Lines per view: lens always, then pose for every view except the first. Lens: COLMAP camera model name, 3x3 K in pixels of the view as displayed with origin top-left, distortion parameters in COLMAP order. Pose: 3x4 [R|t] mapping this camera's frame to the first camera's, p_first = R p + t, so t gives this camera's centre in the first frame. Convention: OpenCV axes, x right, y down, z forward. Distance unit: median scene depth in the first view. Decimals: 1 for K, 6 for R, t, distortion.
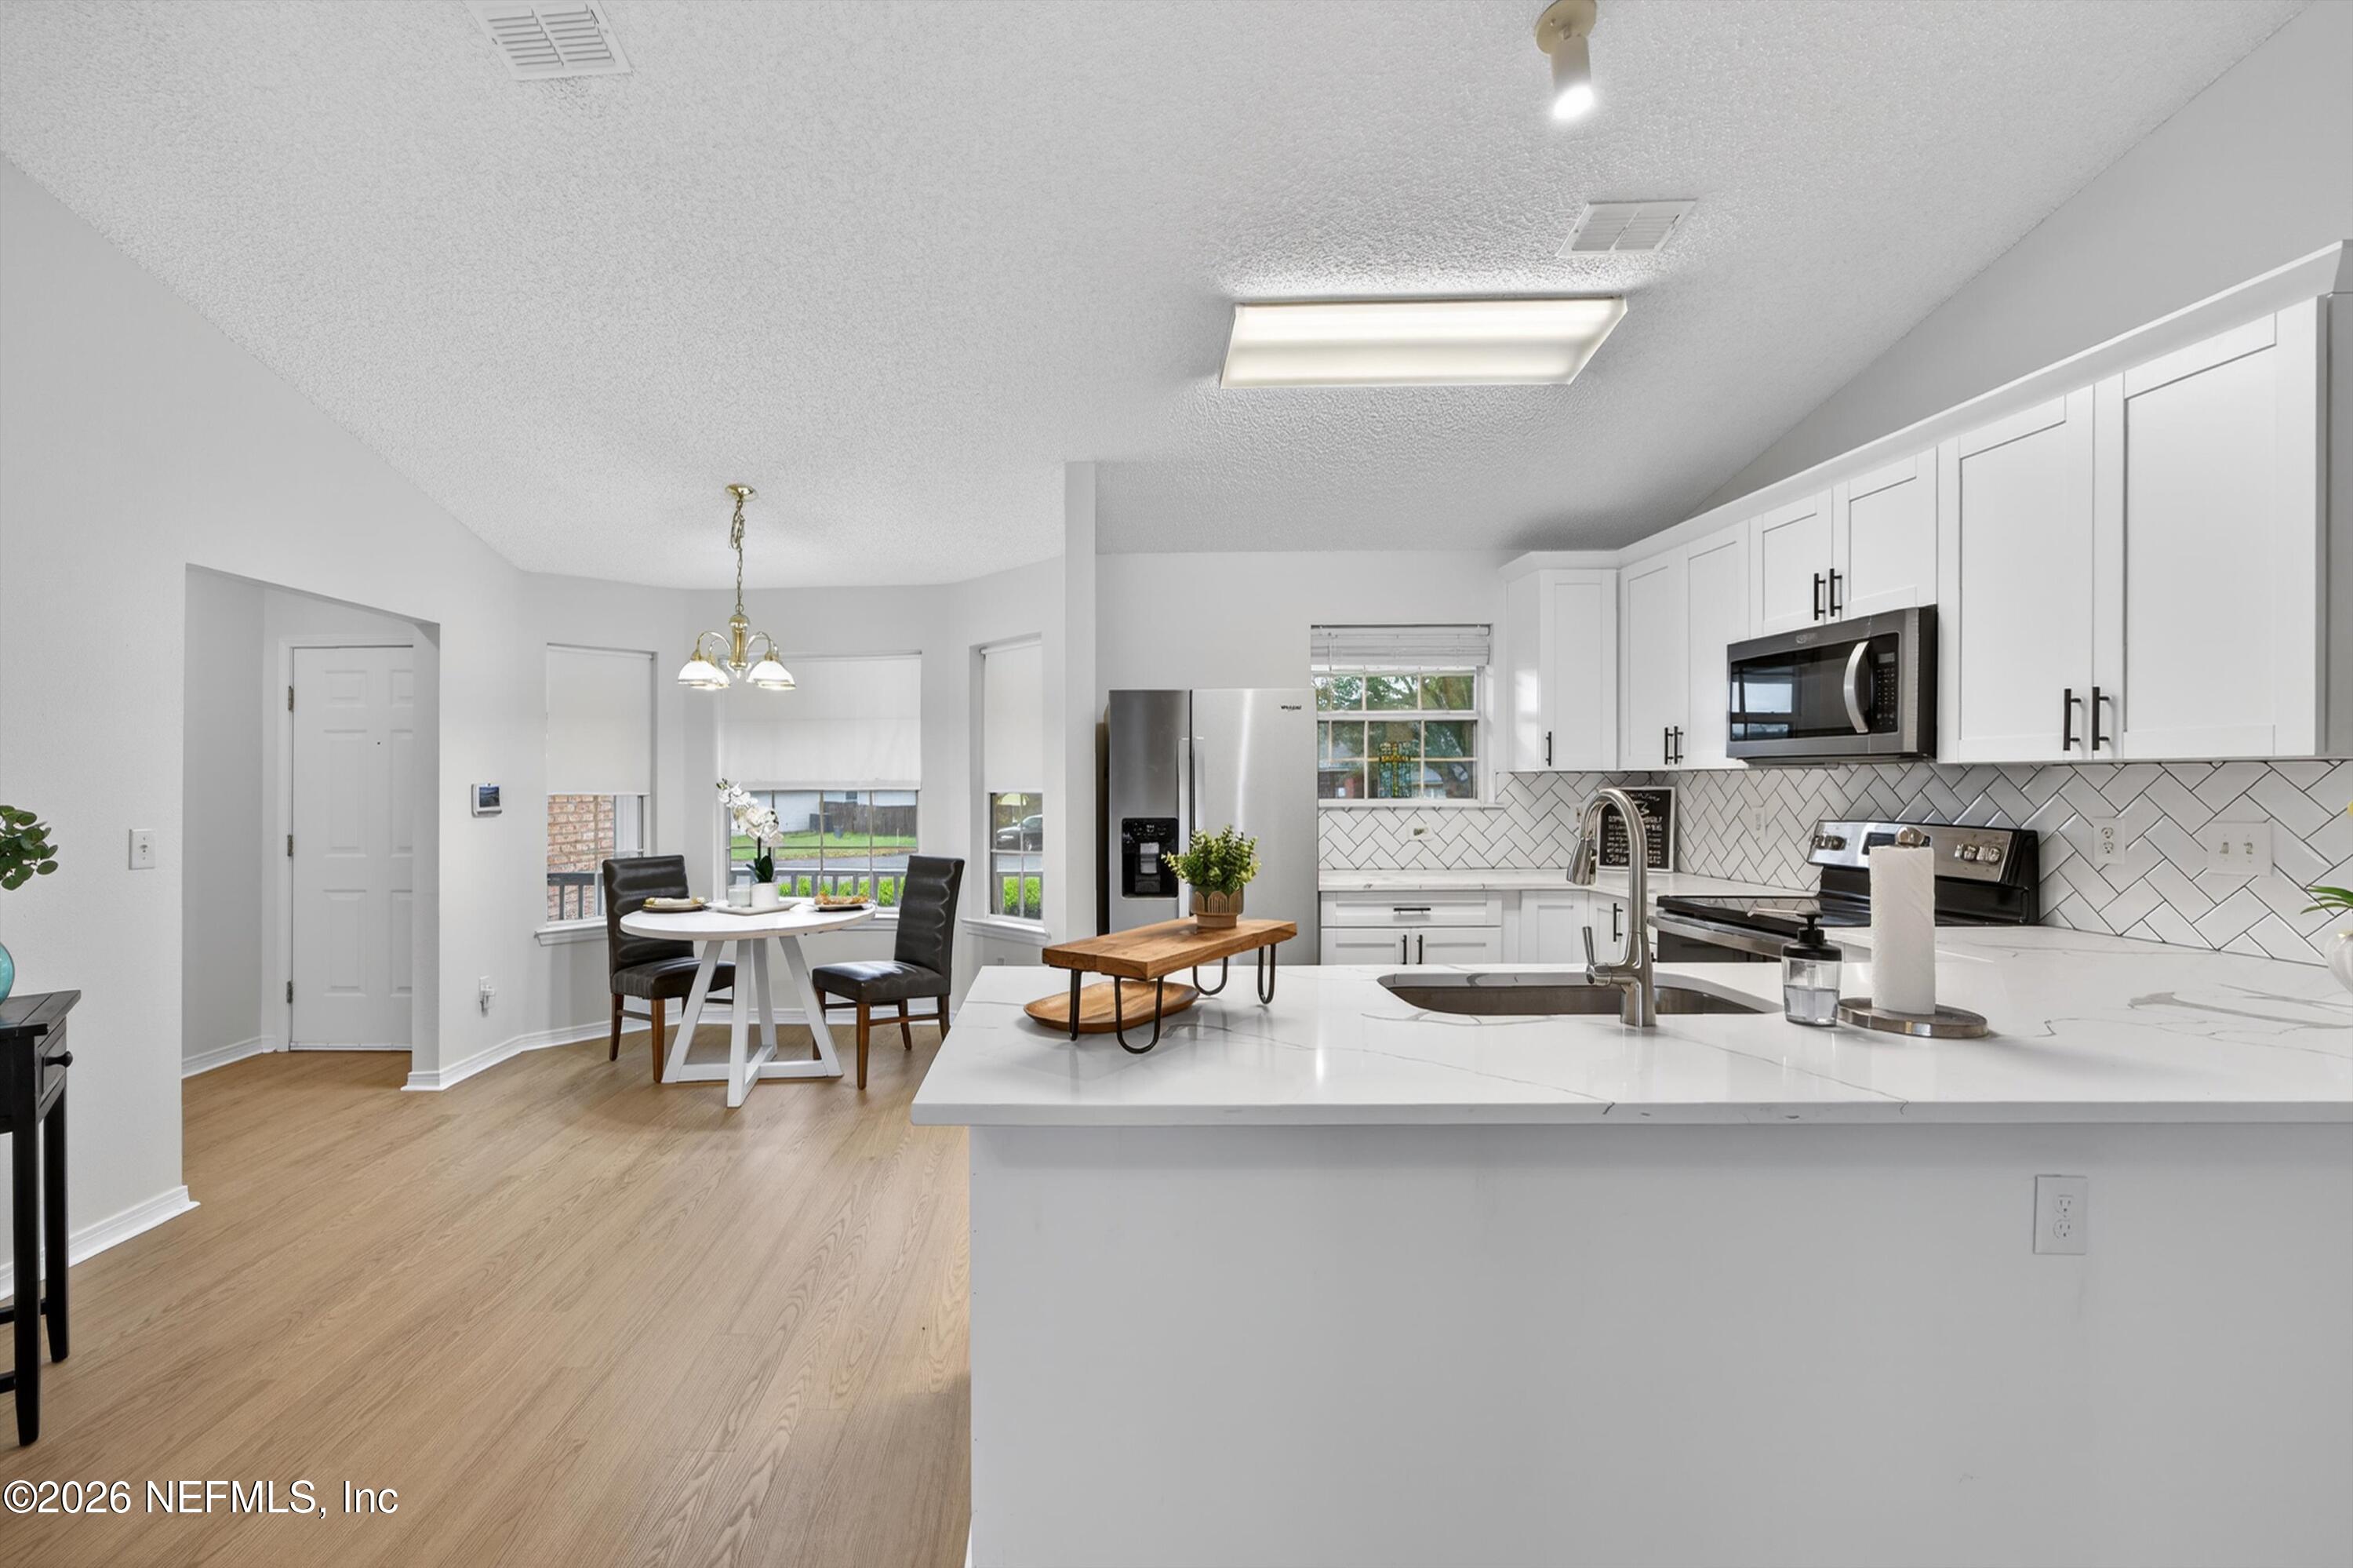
lens RADIAL K [[967.1, 0, 1039.2], [0, 967.1, 784.3], [0, 0, 1]] dist [-0.002132, -0.000200]
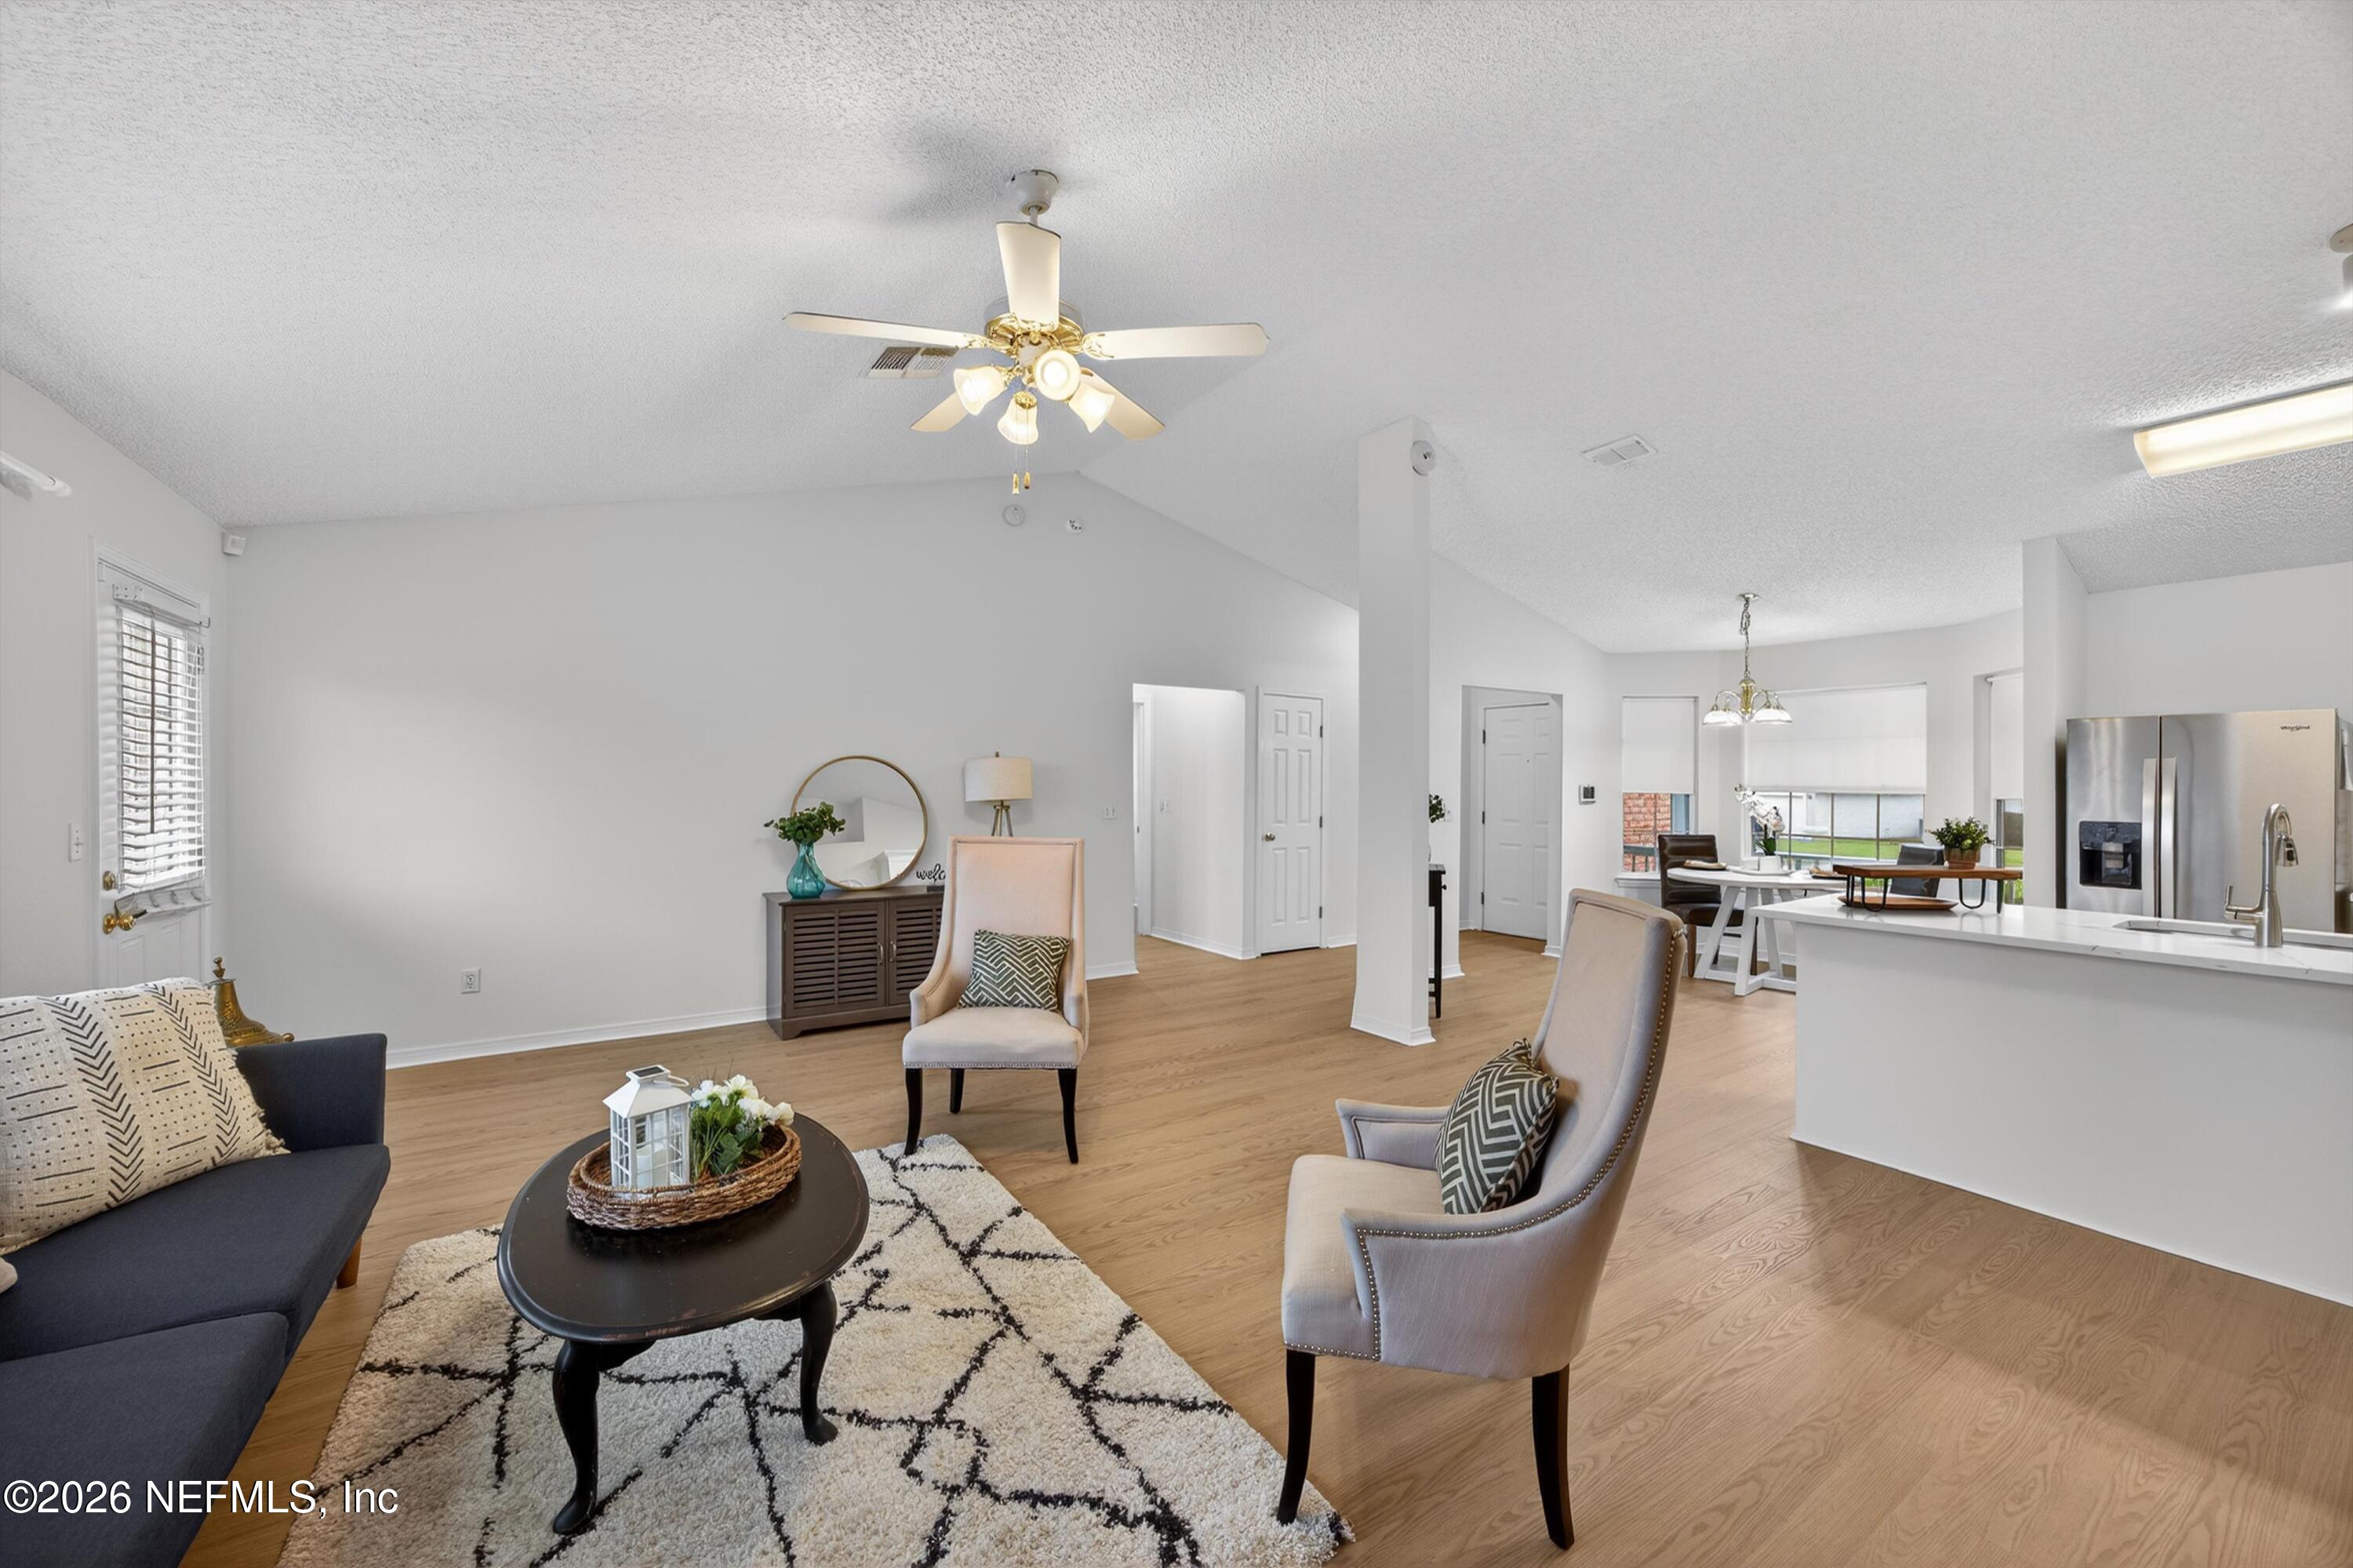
lens RADIAL K [[911.5, 0, 1166.8], [0, 911.5, 771.2], [0, 0, 1]] dist [-0.022932, 0.006351]
pose [[0.584378, 0.000095, -0.811482, 0.302423], [-0.012015, 0.999891, -0.008536, -0.003594], [0.811393, 0.014739, 0.584316, -0.556132]]
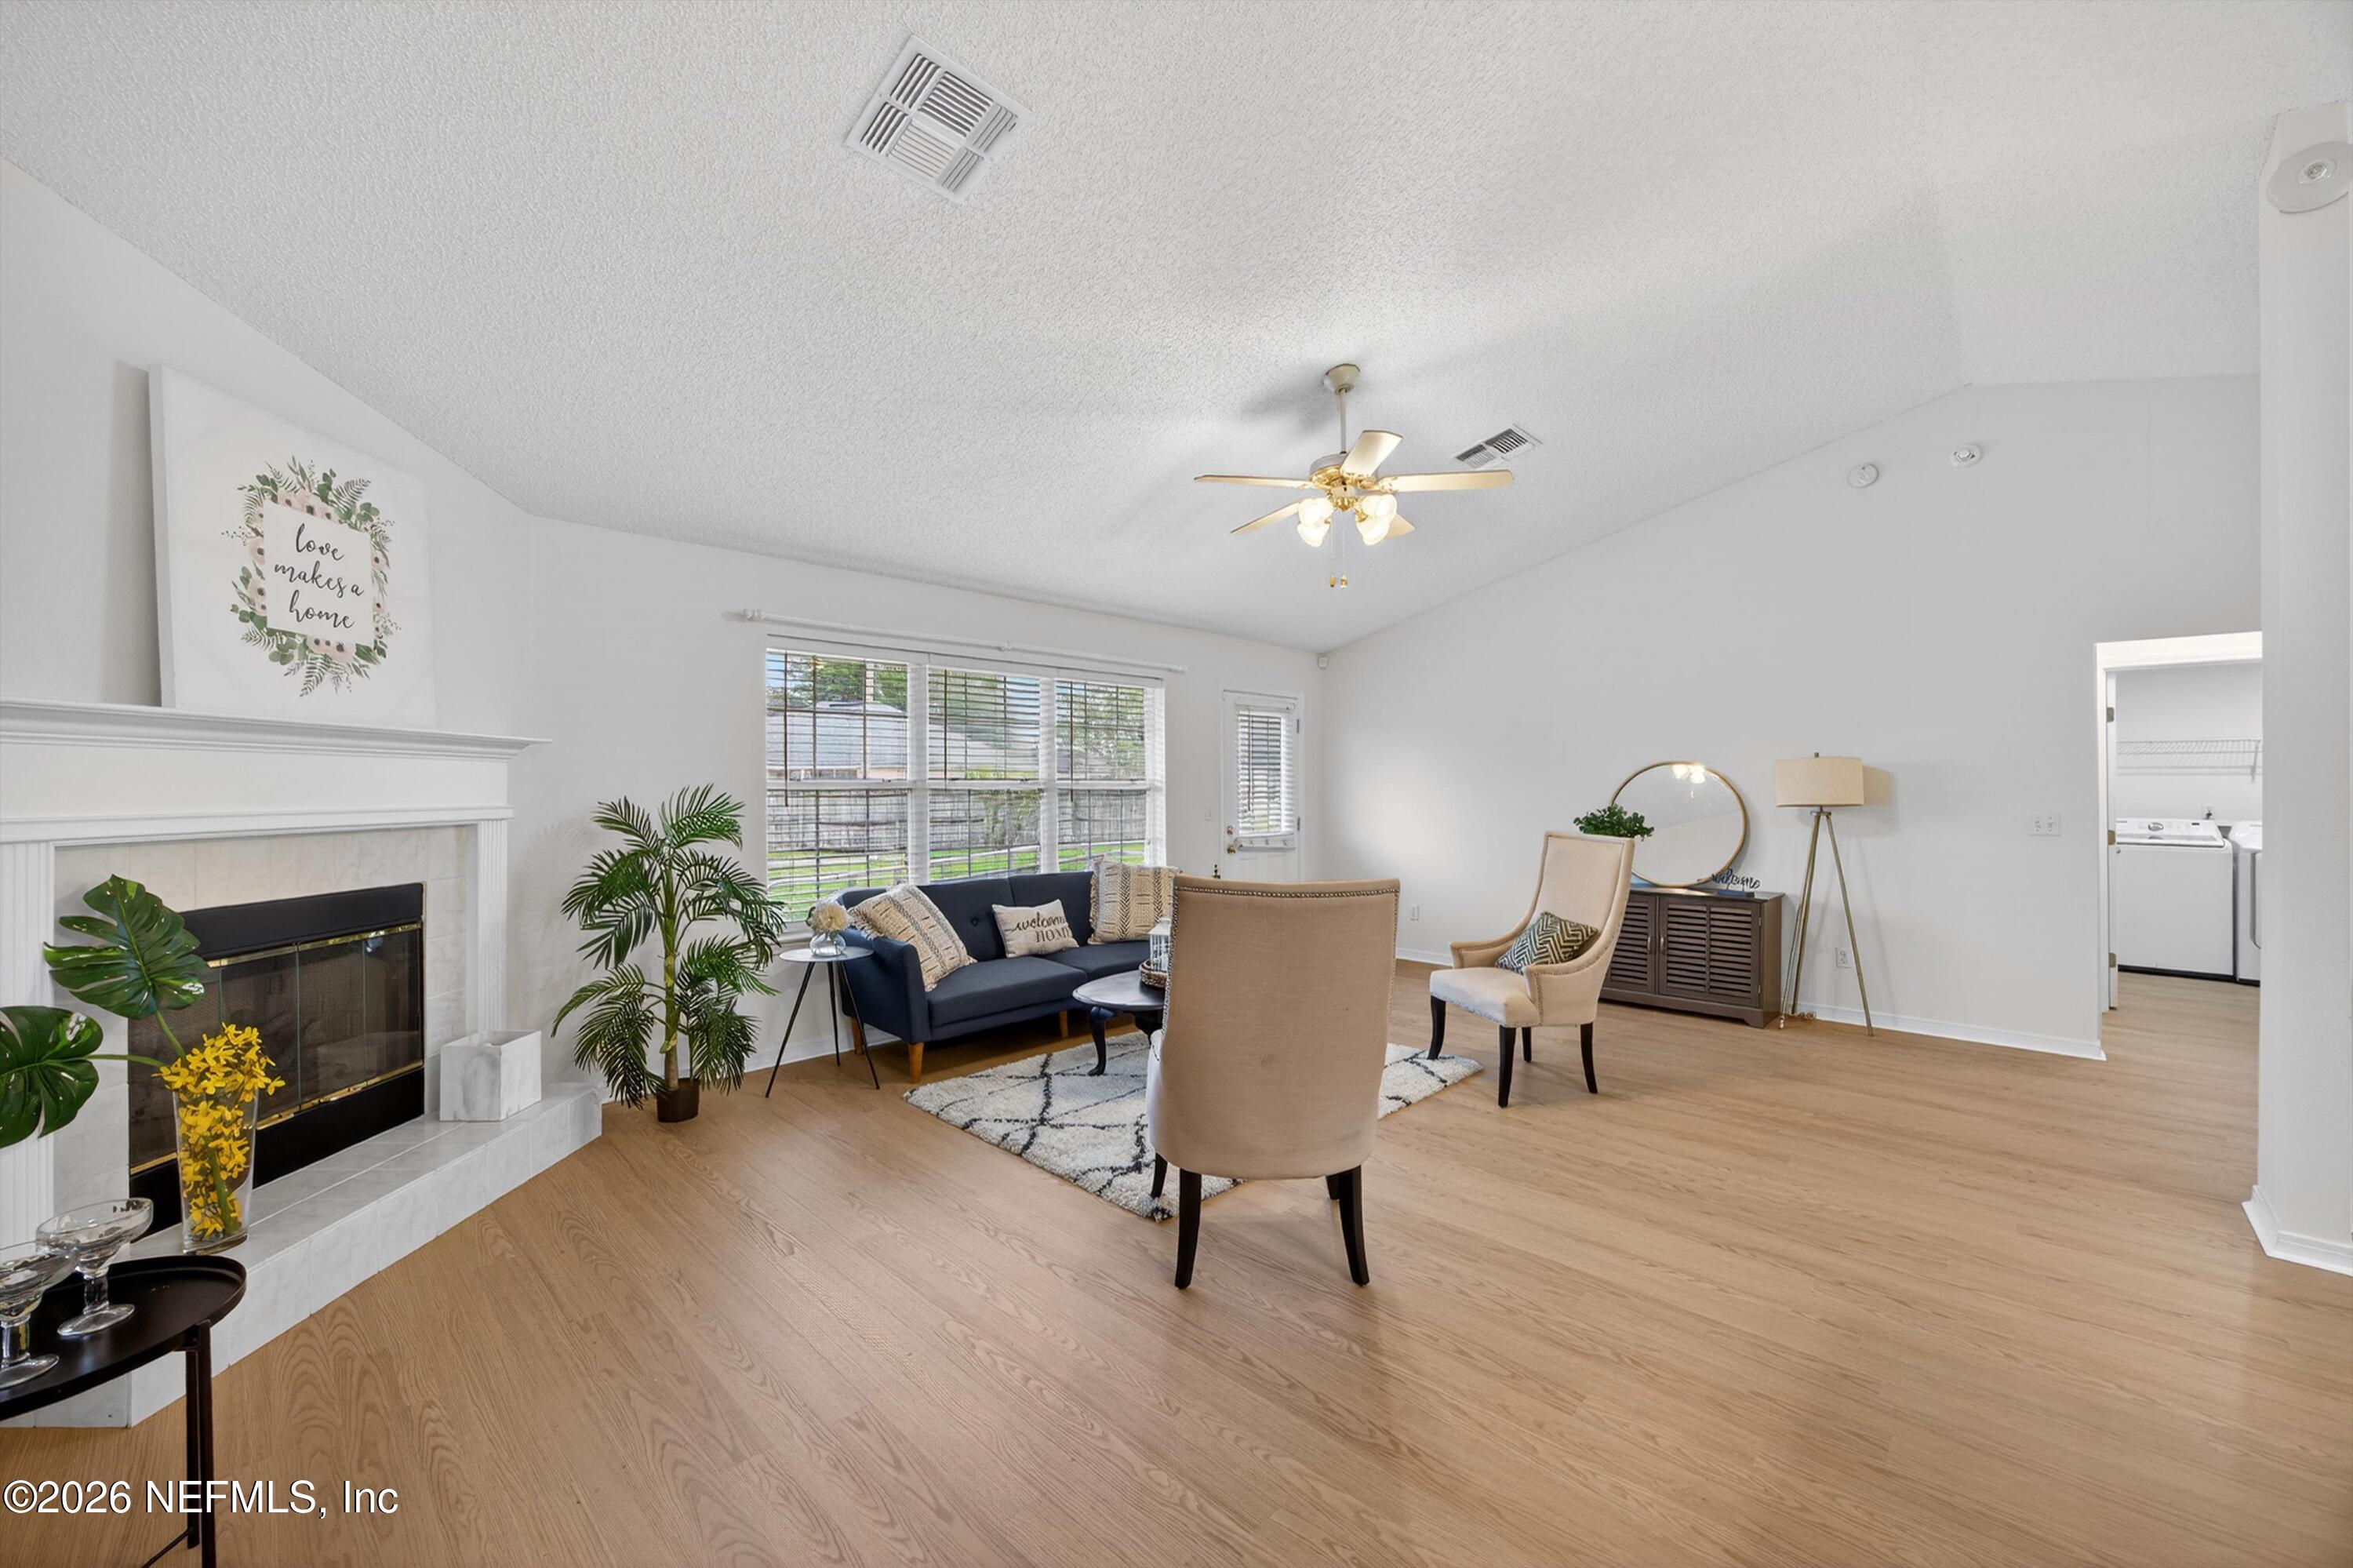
lens RADIAL K [[911.5, 0, 1166.8], [0, 911.5, 771.2], [0, 0, 1]] dist [-0.022932, 0.006351]
pose [[-0.662575, -0.004047, -0.748984, 0.543314], [0.002755, 0.999965, -0.007840, -0.008914], [0.748990, -0.007258, -0.662541, 0.184993]]
